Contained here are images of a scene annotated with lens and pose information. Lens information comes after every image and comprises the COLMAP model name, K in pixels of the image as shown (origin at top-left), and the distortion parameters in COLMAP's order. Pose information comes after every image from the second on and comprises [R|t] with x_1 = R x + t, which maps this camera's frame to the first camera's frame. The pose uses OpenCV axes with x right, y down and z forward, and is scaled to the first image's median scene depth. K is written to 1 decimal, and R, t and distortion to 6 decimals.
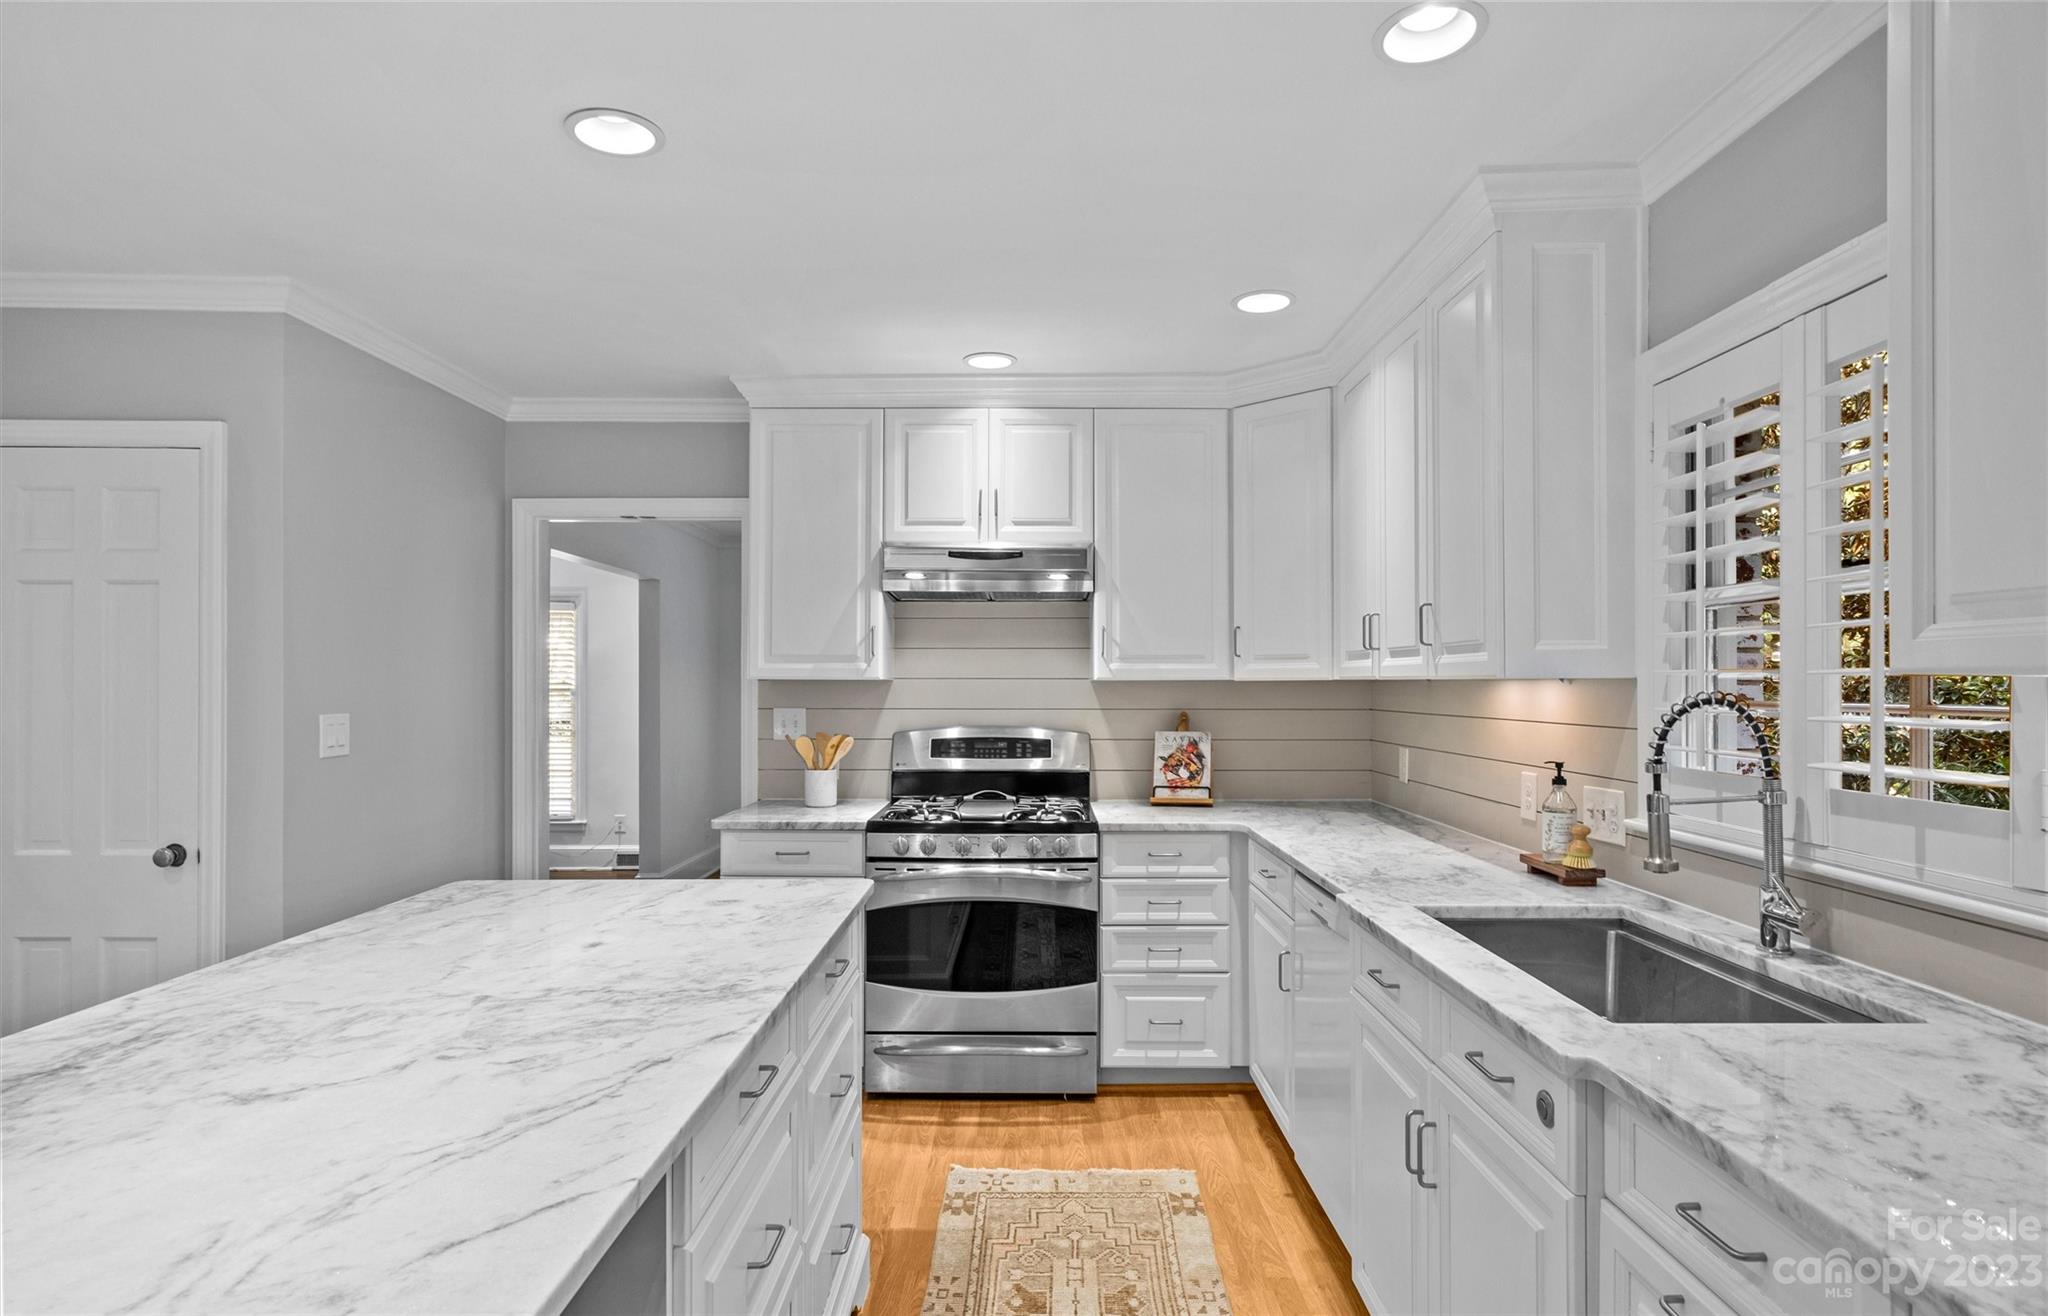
lens RADIAL K [[1055.3, 0, 1026.8], [0, 1055.3, 675.9], [0, 0, 1]] dist [0.001361, 0.000469]
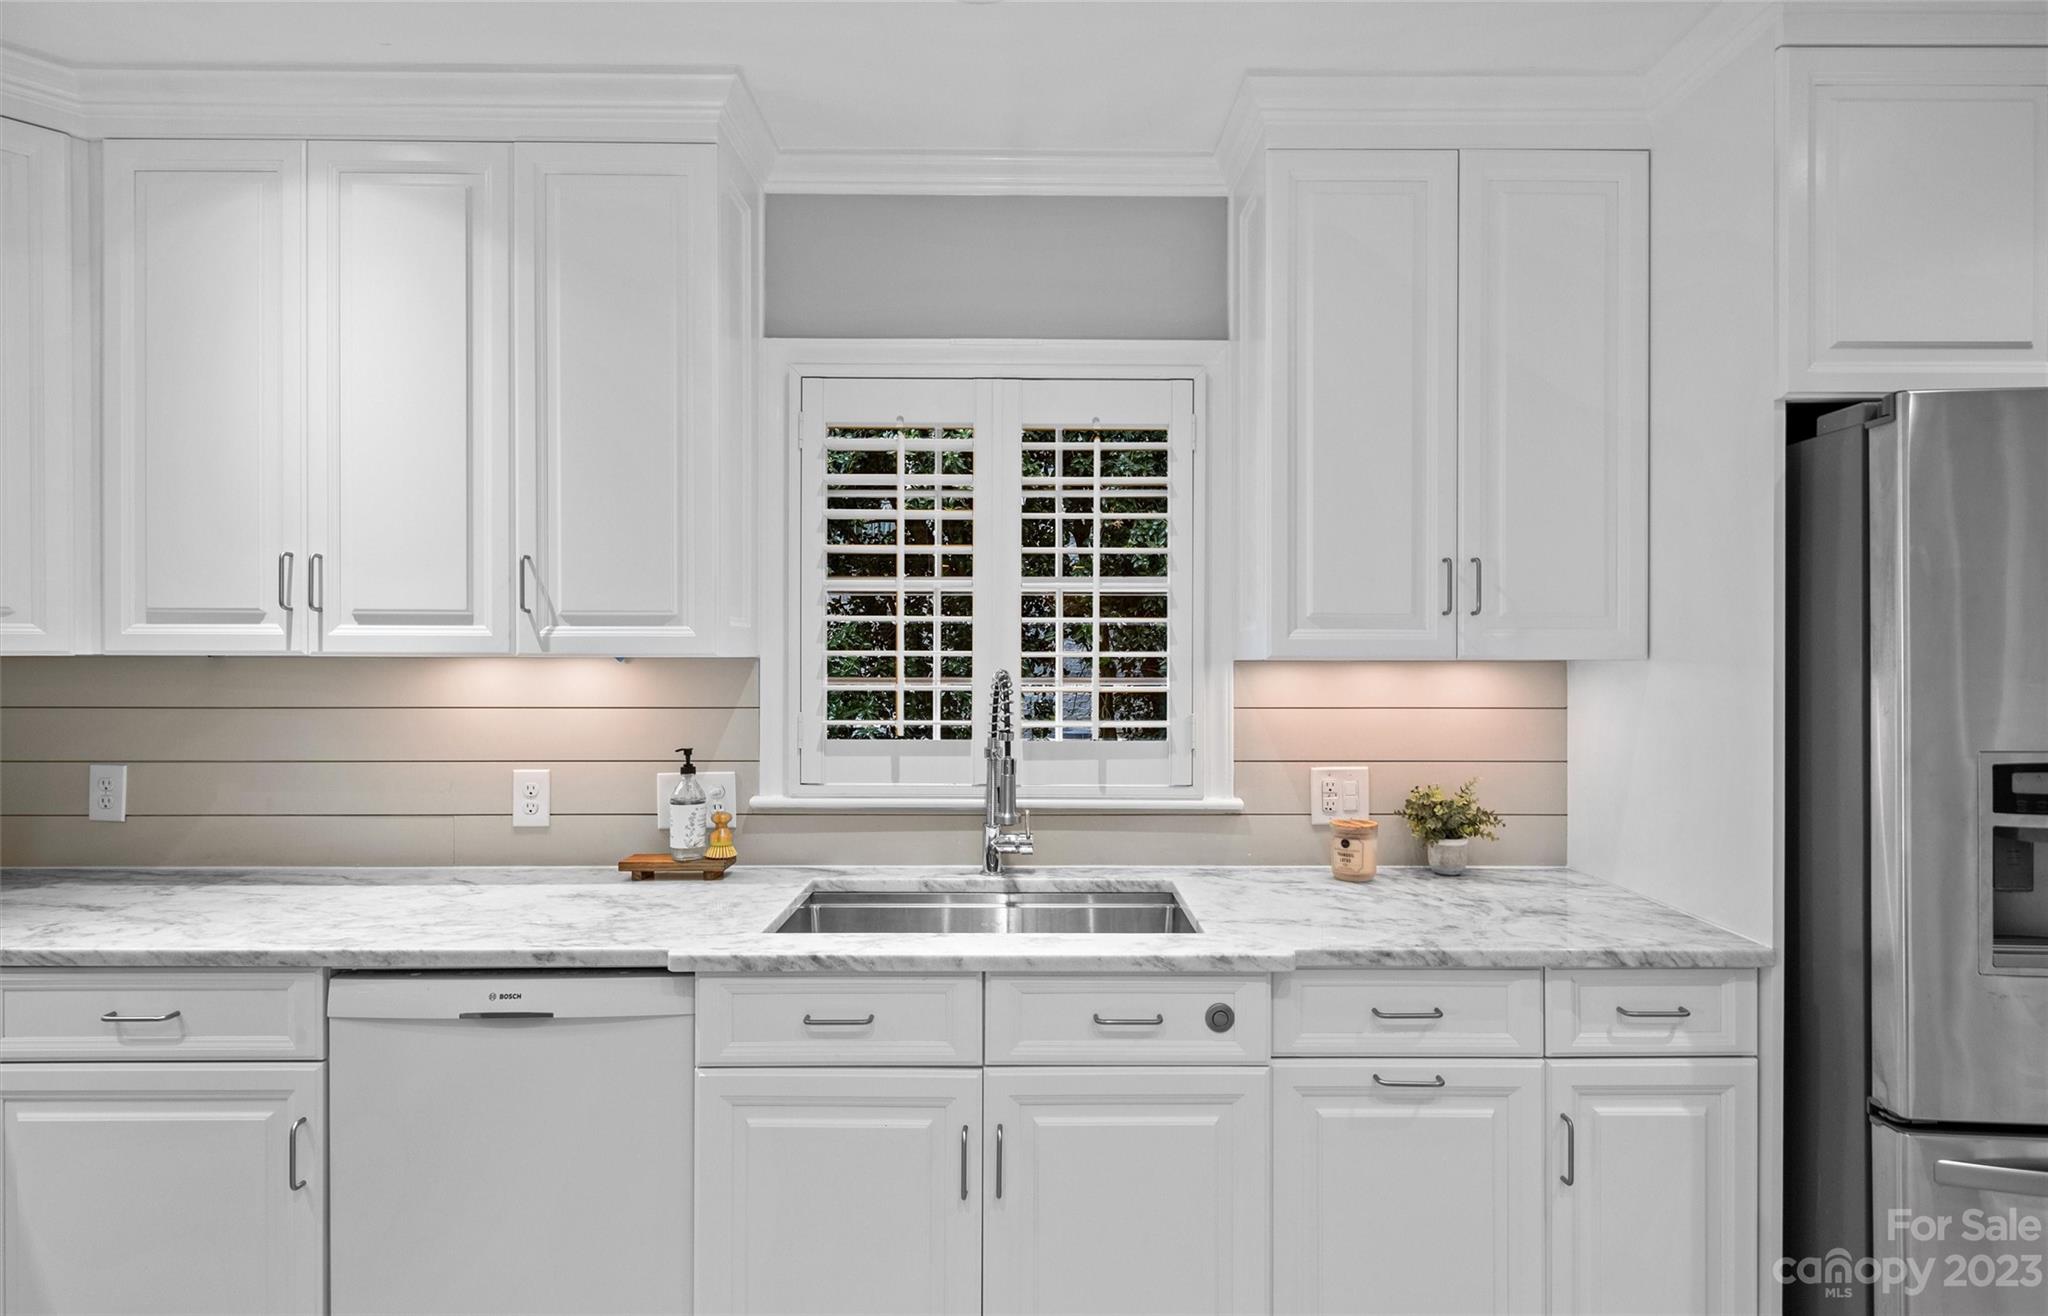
lens RADIAL K [[1041.5, 0, 1024.0], [0, 1041.5, 658.0], [0, 0, 1]] dist [0.003990, 0.000641]
pose [[-0.006278, 0.001401, 0.999979, -0.255279], [-0.008676, 0.999961, -0.001456, 0.001308], [-0.999943, -0.008685, -0.006266, 0.458082]]
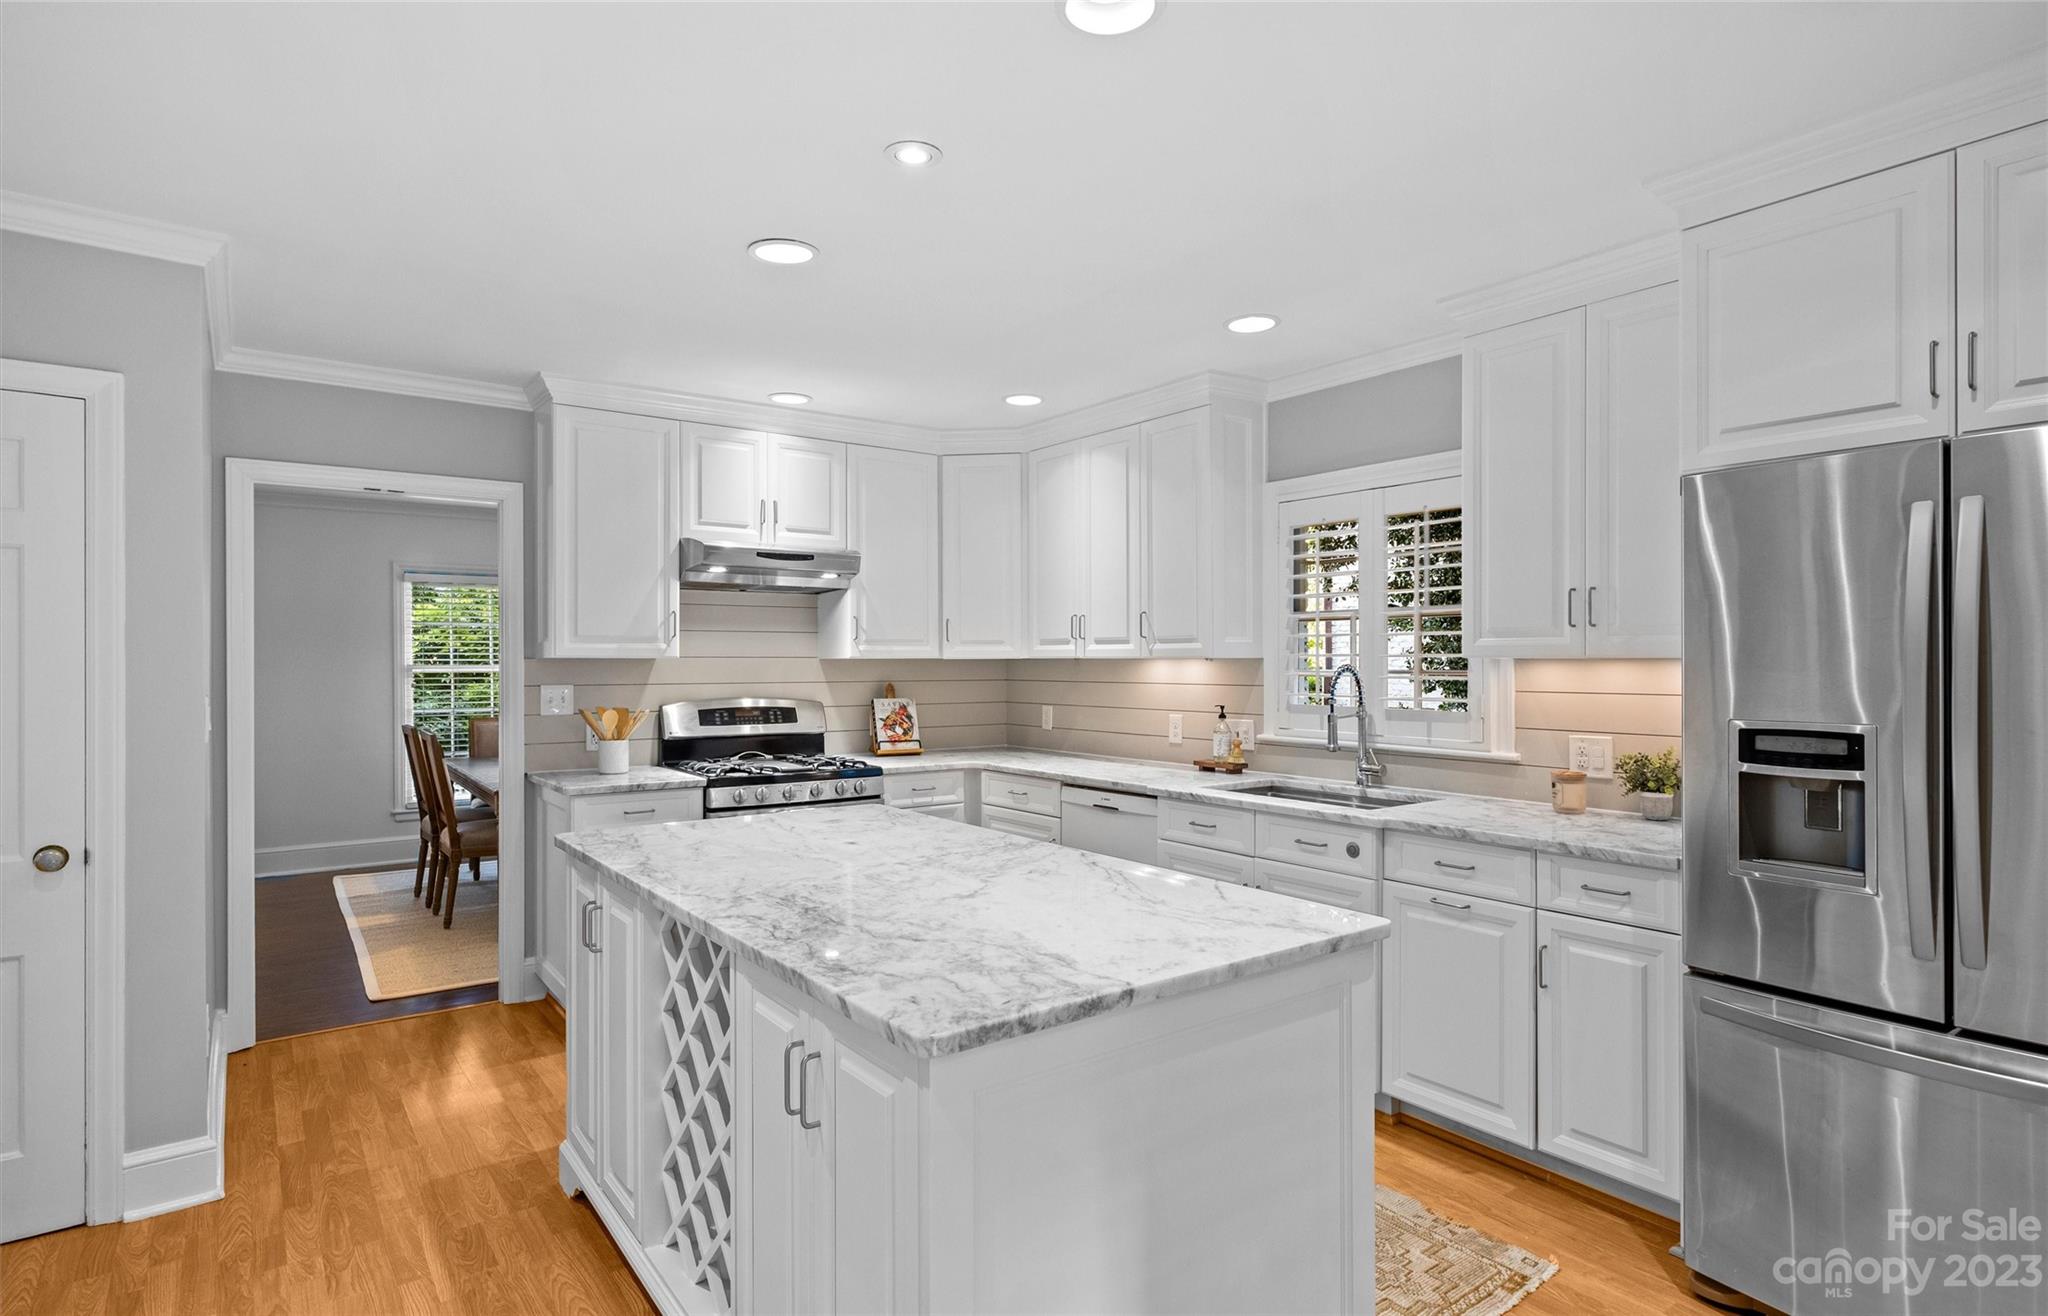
lens RADIAL K [[1054.0, 0, 1024.0], [0, 1054.0, 658.0], [0, 0, 1]] dist [-0.001819, -0.000021]
pose [[0.804545, 0.000672, 0.593891, -0.516997], [-0.003093, 0.999991, 0.003057, -0.001357], [-0.593883, -0.004297, 0.804540, -0.140565]]
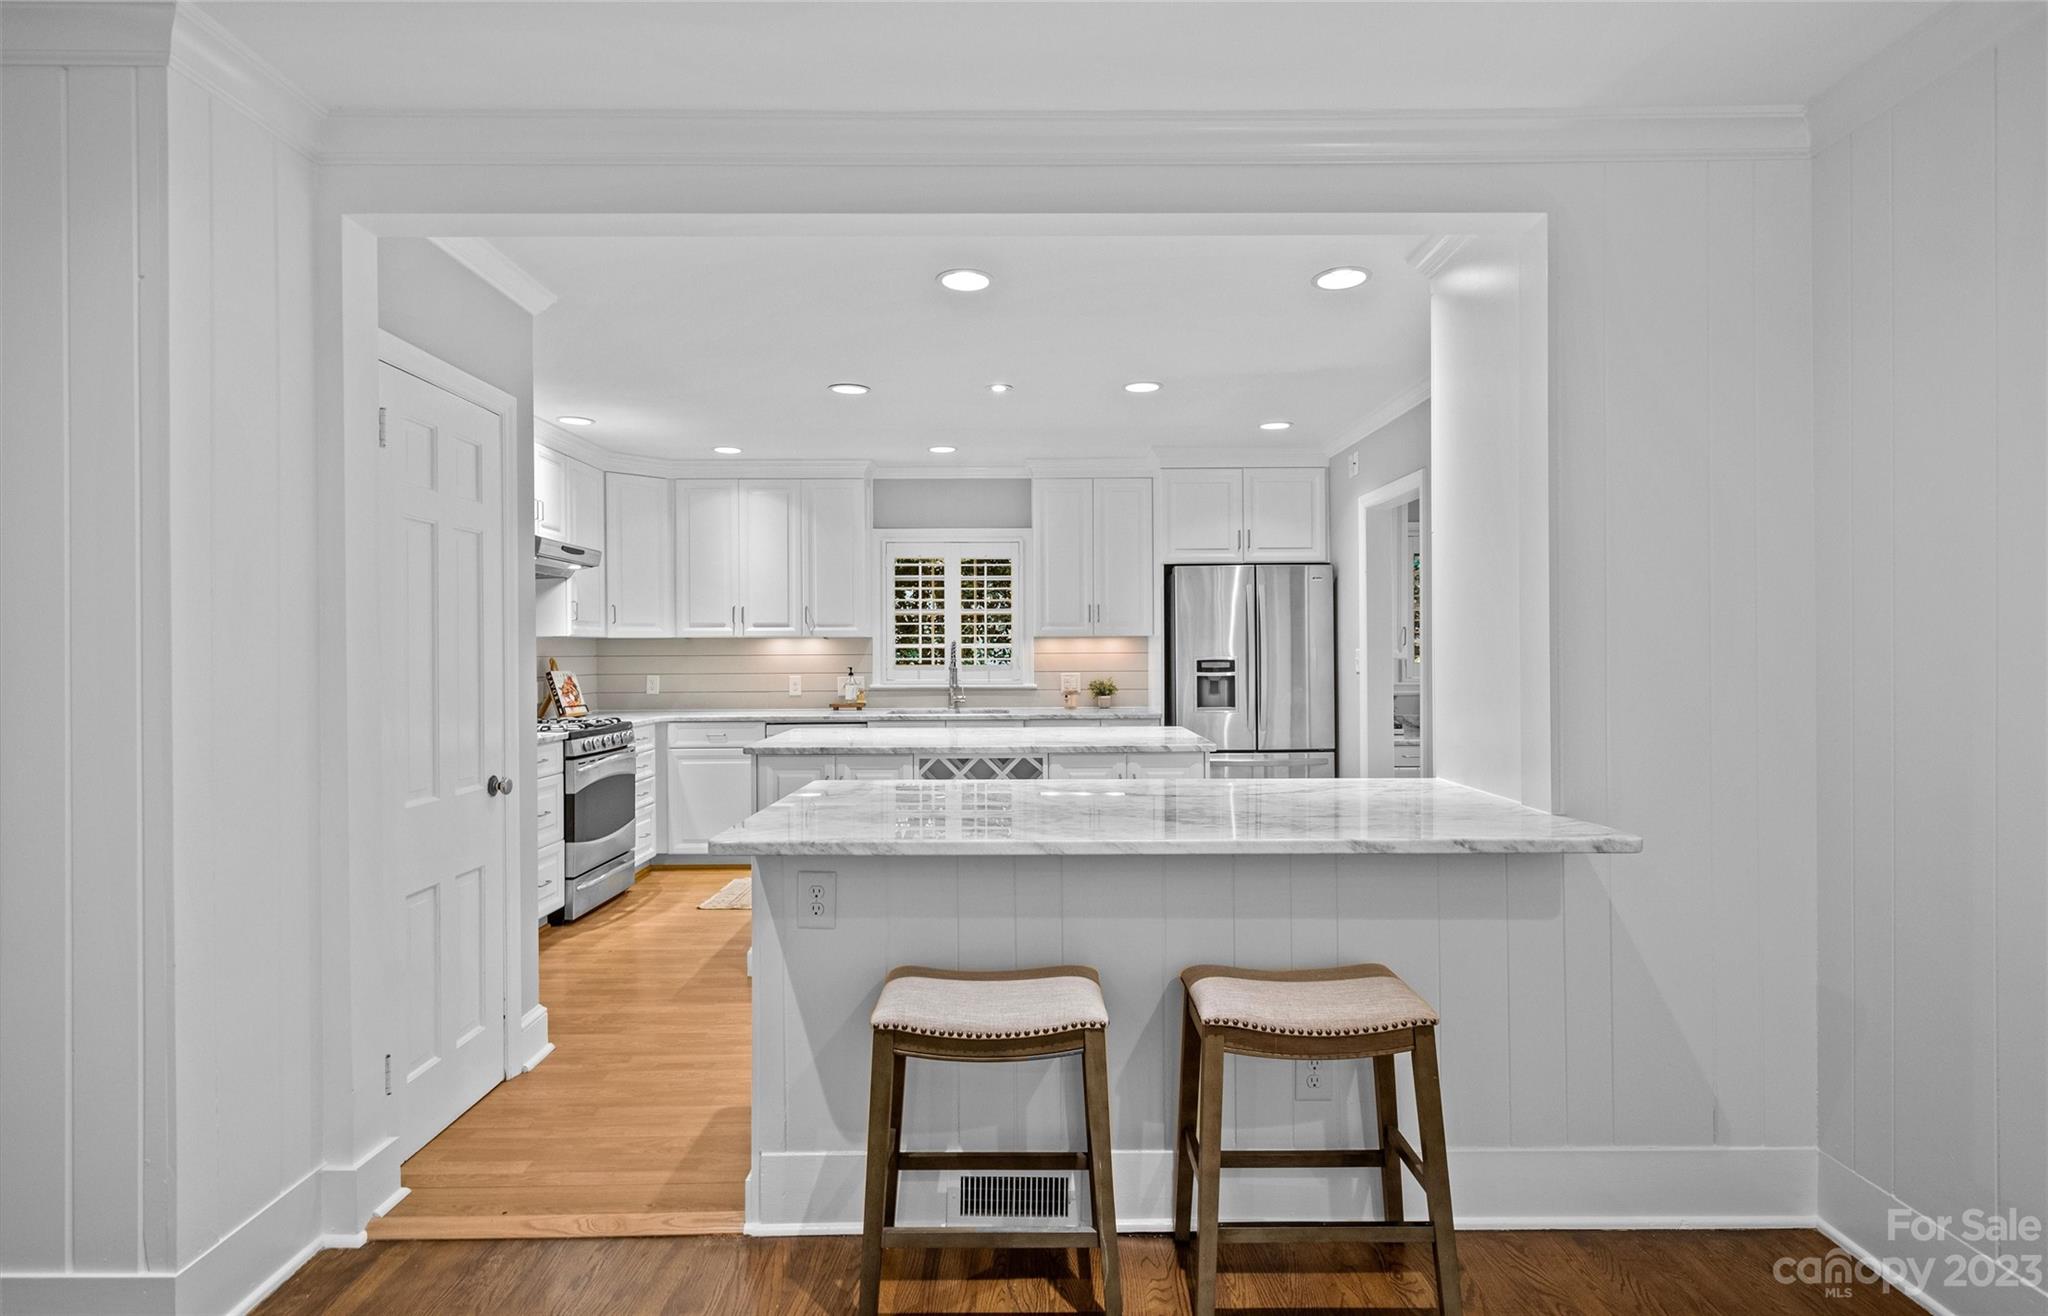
lens RADIAL K [[1054.0, 0, 1024.0], [0, 1054.0, 658.0], [0, 0, 1]] dist [-0.001819, -0.000021]
pose [[-0.000812, -0.007914, 0.999968, -1.448173], [-0.001336, 0.999968, 0.007913, 0.022363], [-0.999999, -0.001329, -0.000823, 0.350554]]
